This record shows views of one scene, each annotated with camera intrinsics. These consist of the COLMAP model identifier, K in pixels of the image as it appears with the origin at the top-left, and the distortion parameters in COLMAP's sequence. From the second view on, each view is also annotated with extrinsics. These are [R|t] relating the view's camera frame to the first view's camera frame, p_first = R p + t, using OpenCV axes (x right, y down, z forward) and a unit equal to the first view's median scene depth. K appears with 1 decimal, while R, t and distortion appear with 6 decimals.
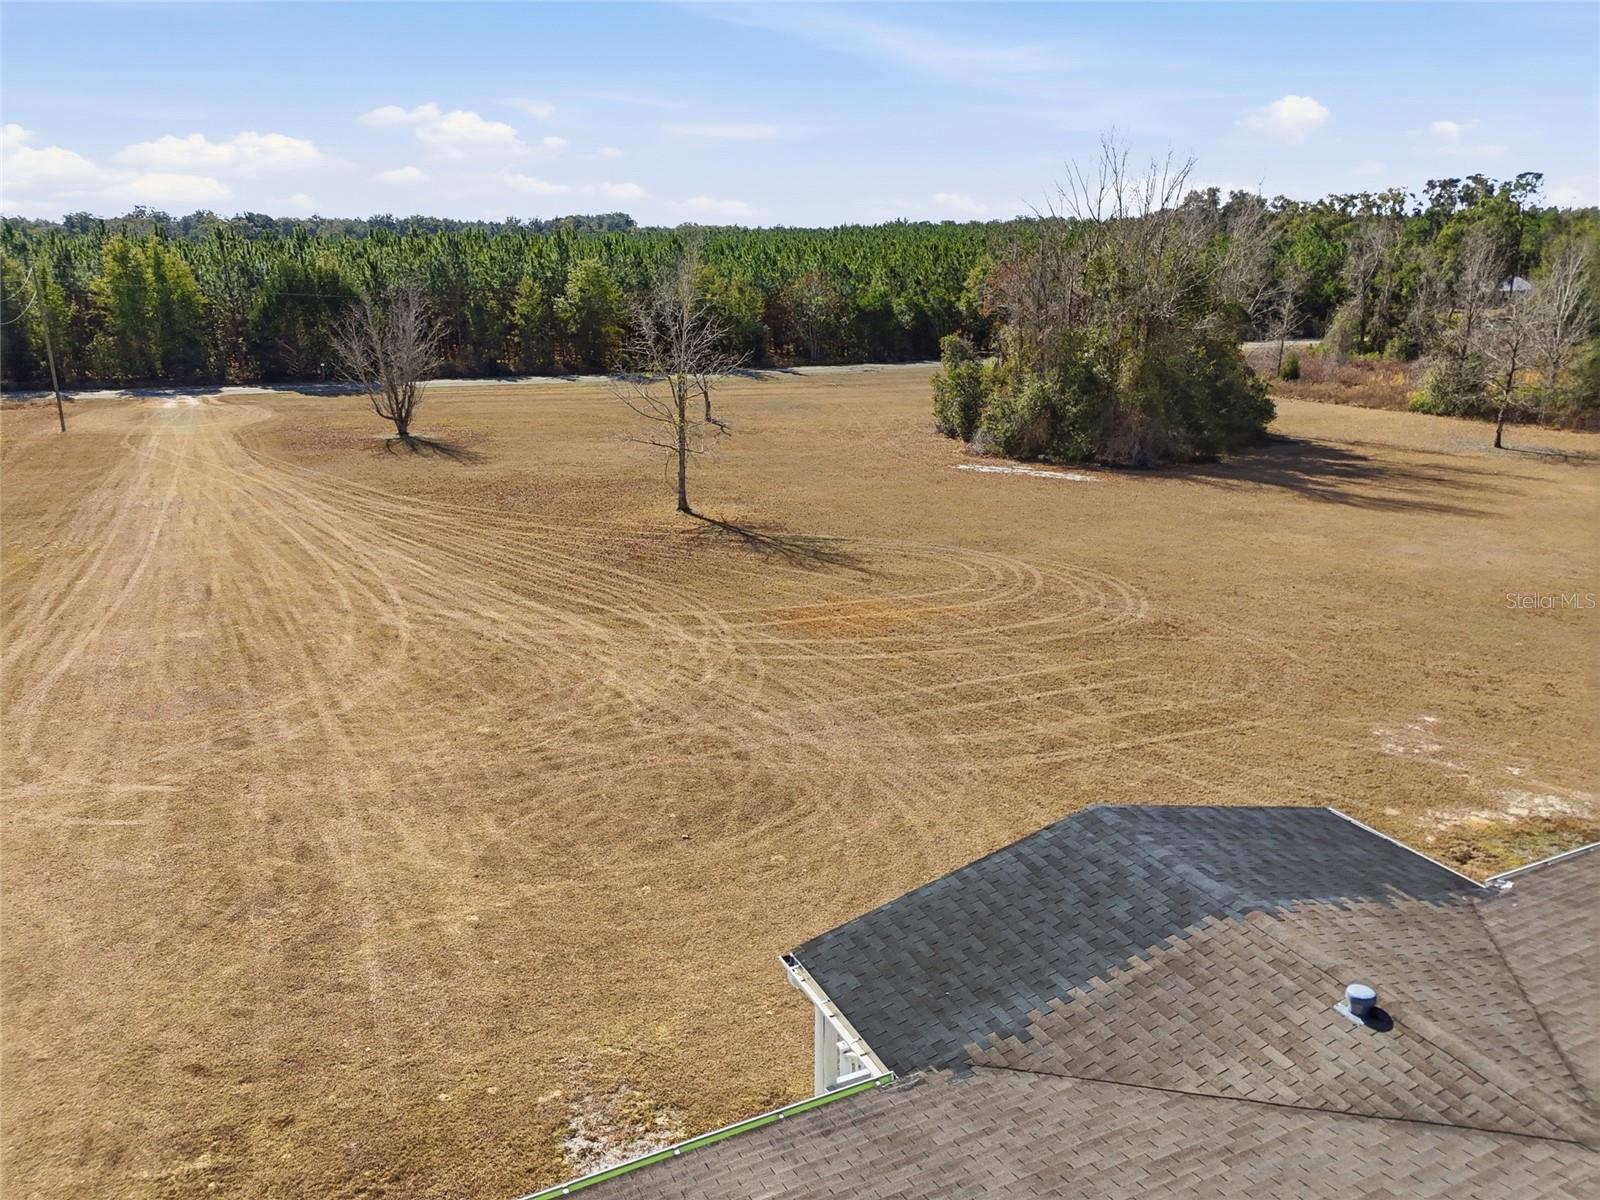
lens RADIAL K [[1185.4, 0, 804.4], [0, 1185.4, 605.4], [0, 0, 1]] dist [0.078453, -0.074640]
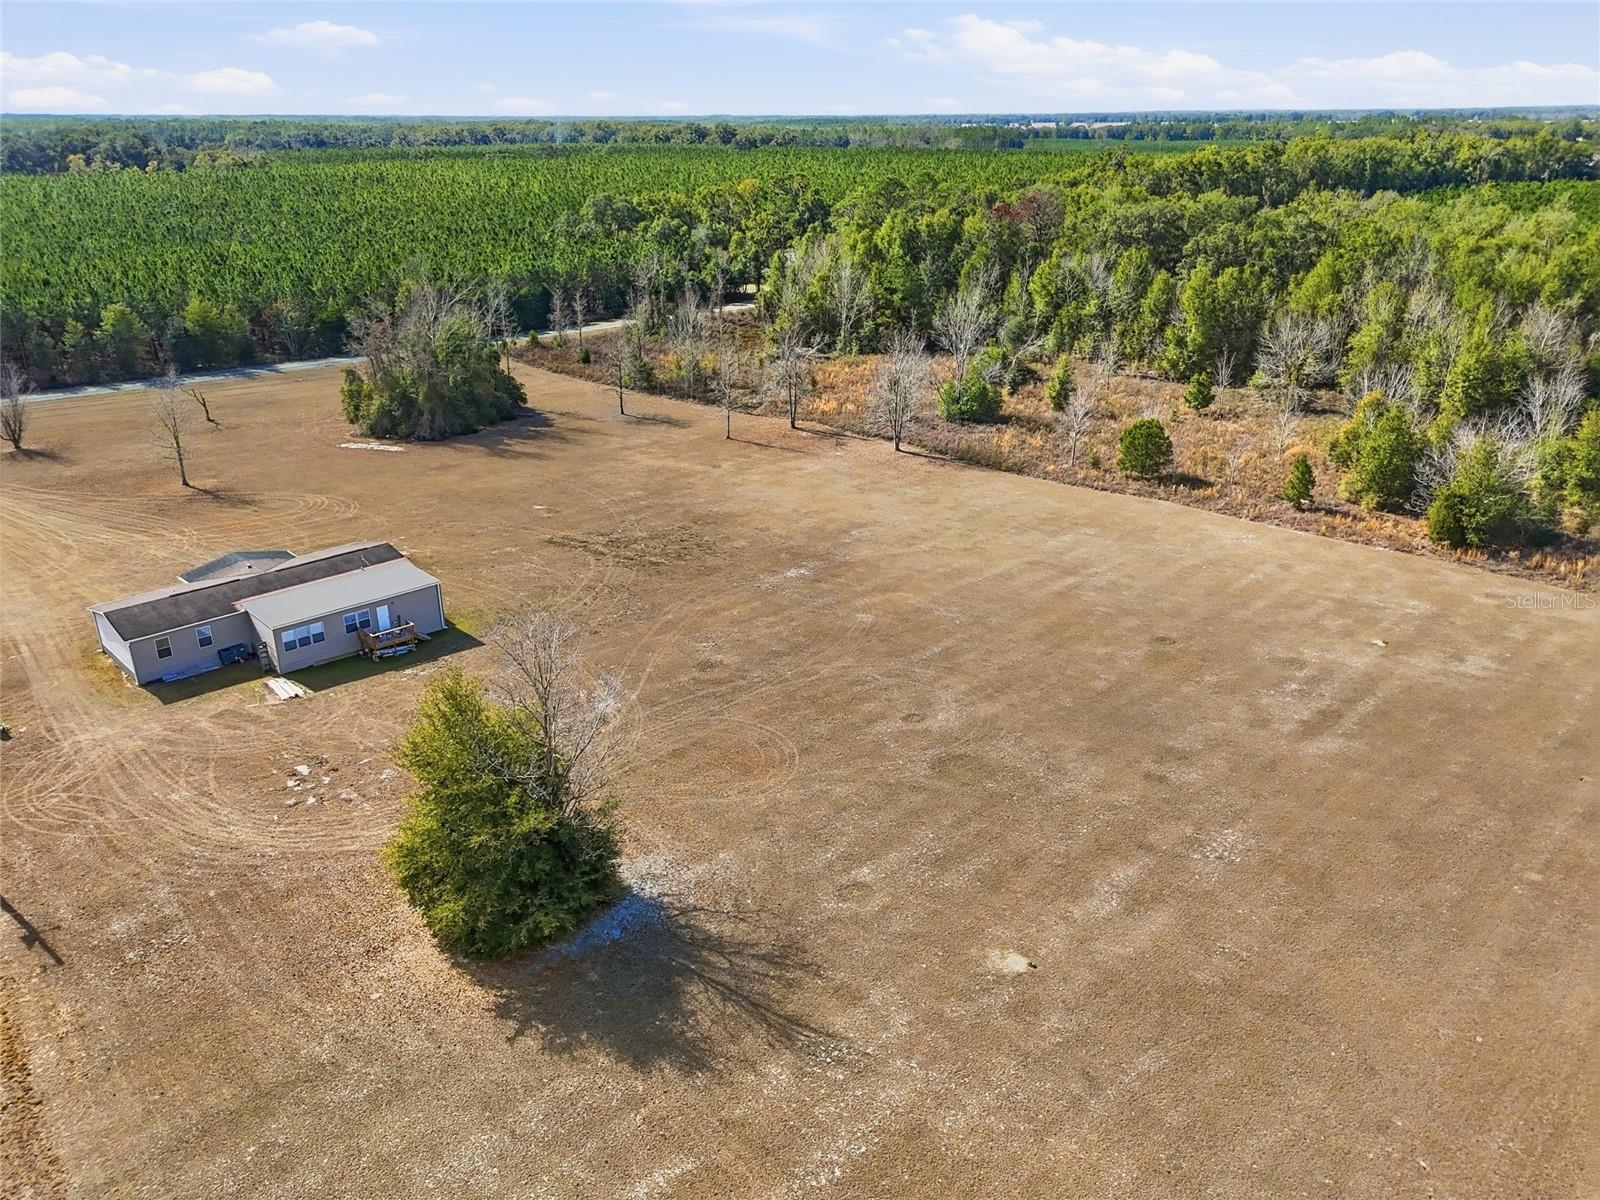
lens RADIAL K [[1185.4, 0, 799.4], [0, 1185.4, 598.2], [0, 0, 1]] dist [0.078453, -0.074640]
pose [[0.948403, -0.118201, 0.294210, 0.217269], [0.092525, 0.990700, 0.099761, 0.009277], [-0.303266, -0.067392, 0.950520, -1.094538]]
